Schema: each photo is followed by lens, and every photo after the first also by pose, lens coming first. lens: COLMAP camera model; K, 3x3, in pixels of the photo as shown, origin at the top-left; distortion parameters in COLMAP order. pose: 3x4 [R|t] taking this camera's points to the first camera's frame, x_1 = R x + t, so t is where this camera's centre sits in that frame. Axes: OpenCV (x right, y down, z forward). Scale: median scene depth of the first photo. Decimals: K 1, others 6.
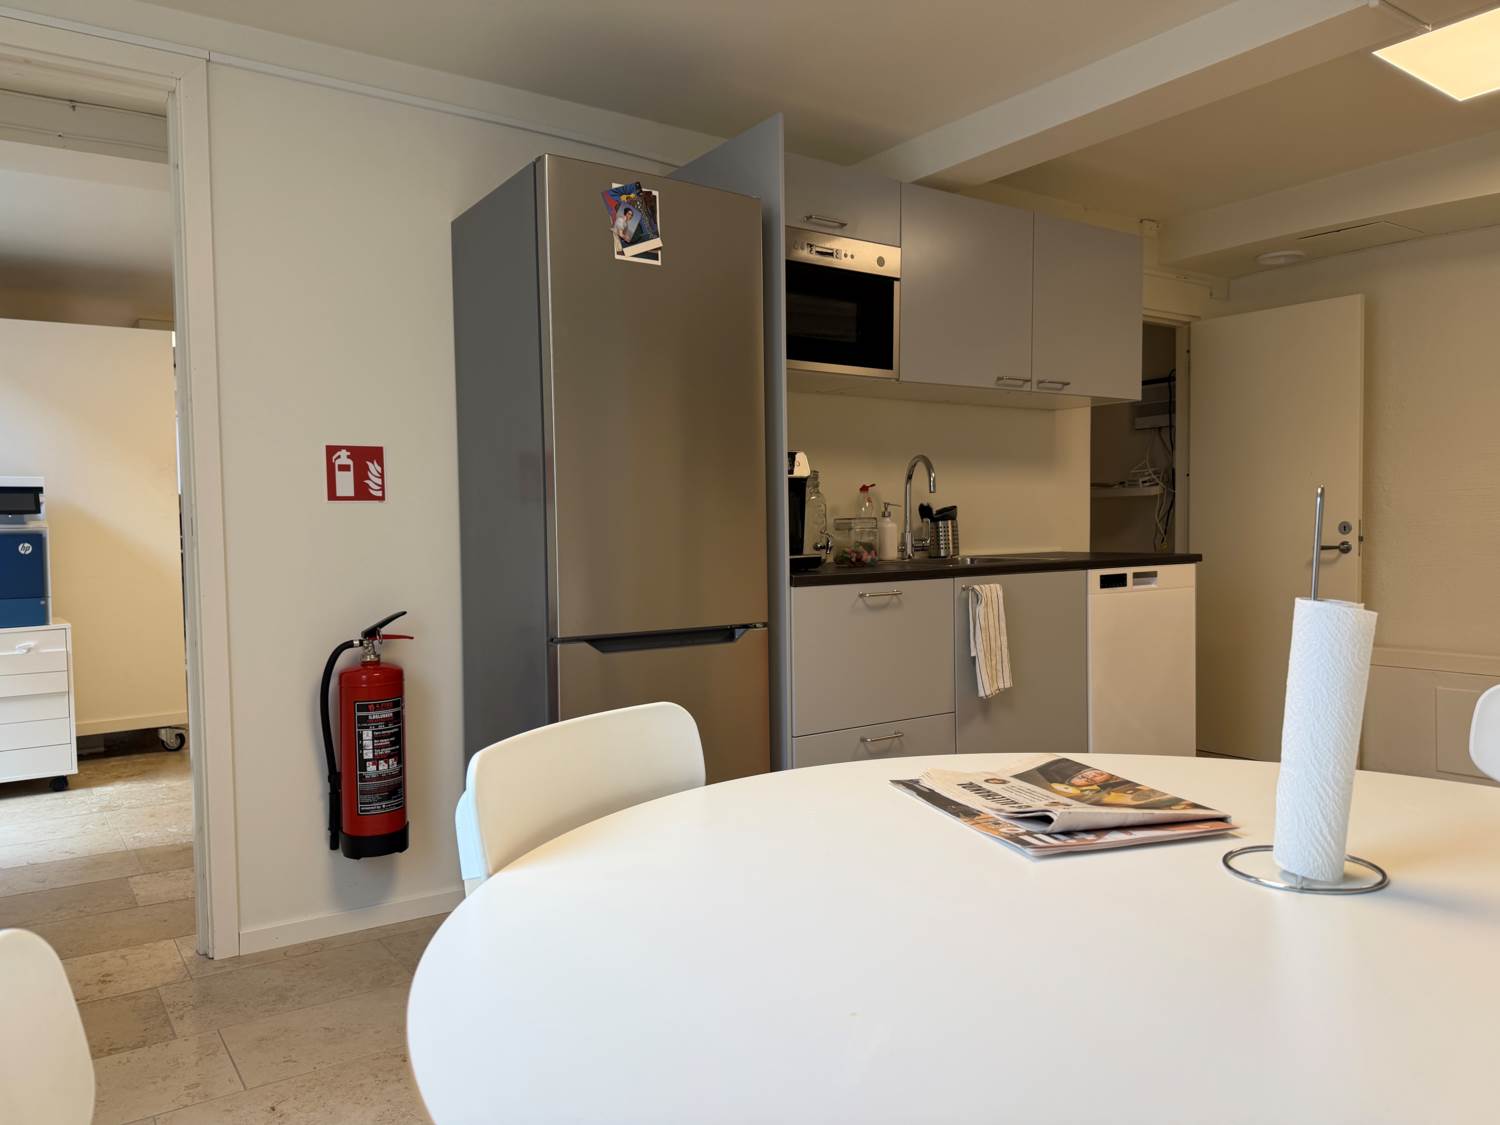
lens RADIAL K [[1052.7, 0, 747.2], [0, 1052.7, 559.2], [0, 0, 1]] dist [0.078096, -0.101413]
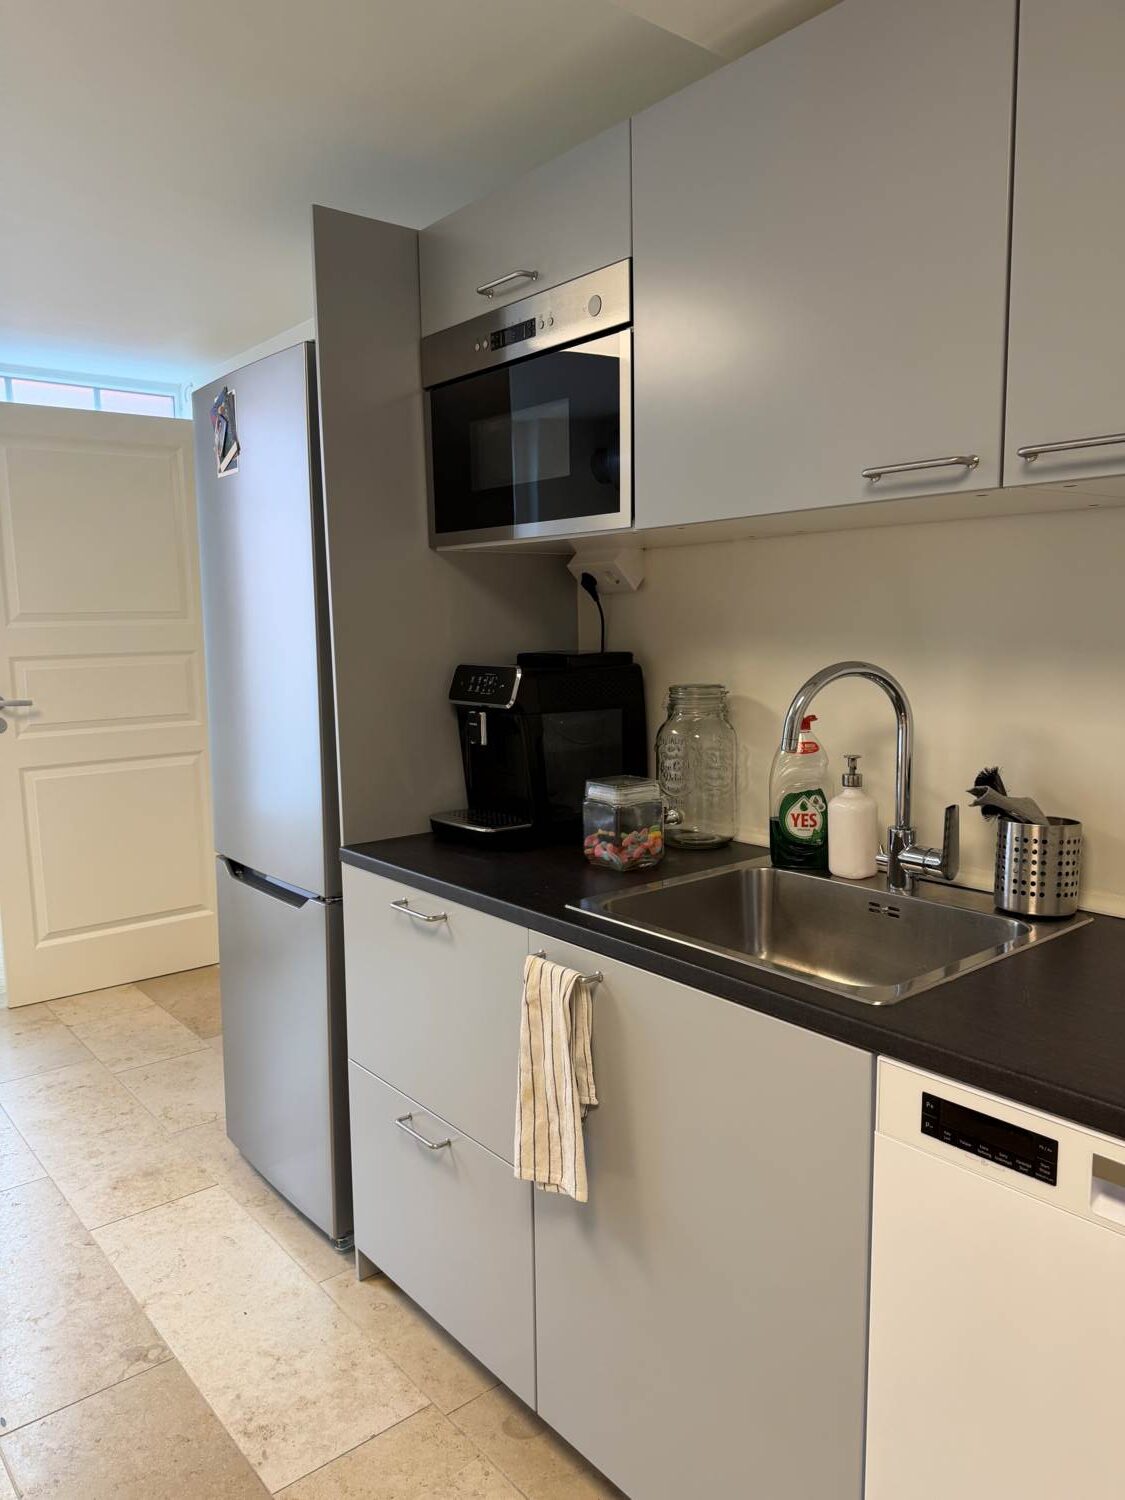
lens RADIAL K [[1052.7, 0, 542.4], [0, 1052.7, 754.3], [0, 0, 1]] dist [0.078096, -0.101413]
pose [[0.064036, 0.141647, -0.987844, 0.621651], [-0.017053, 0.989886, 0.140834, -0.125076], [0.997802, 0.007827, 0.065803, 0.868710]]
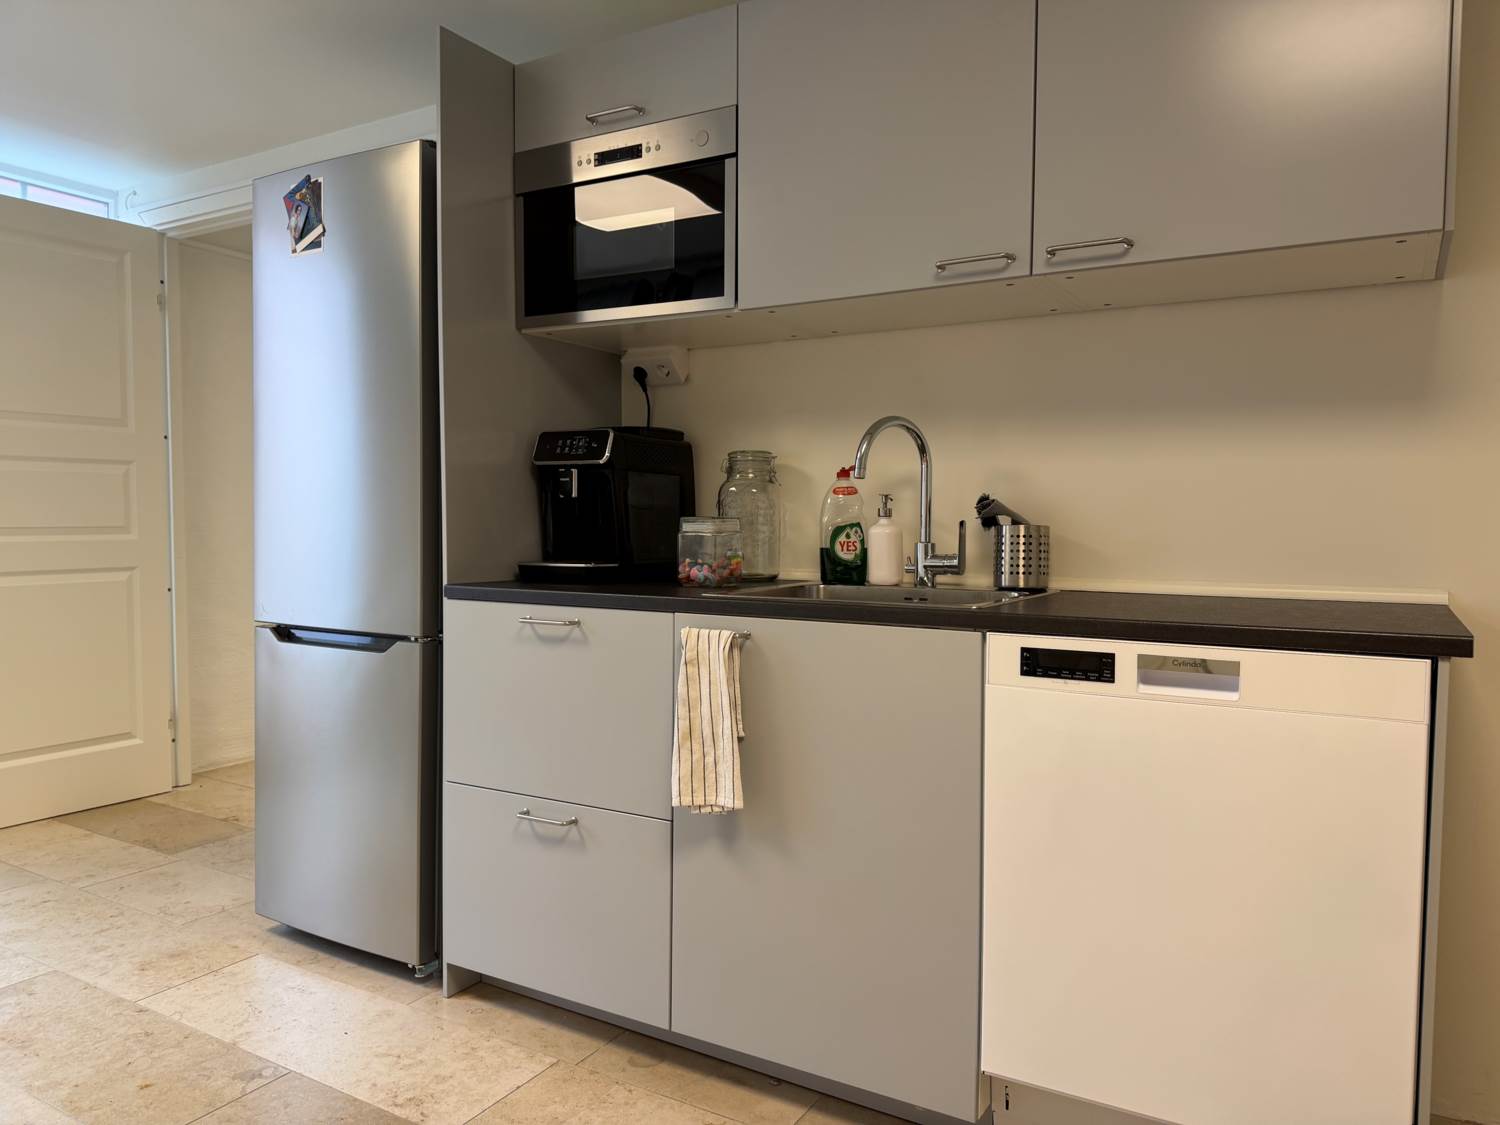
lens RADIAL K [[1052.7, 0, 745.8], [0, 1052.7, 561.2], [0, 0, 1]] dist [0.078096, -0.101413]
pose [[0.407792, 0.054820, -0.911428, 0.711289], [-0.042989, 0.998242, 0.040808, -0.037337], [0.912062, 0.022540, 0.409432, 0.695186]]
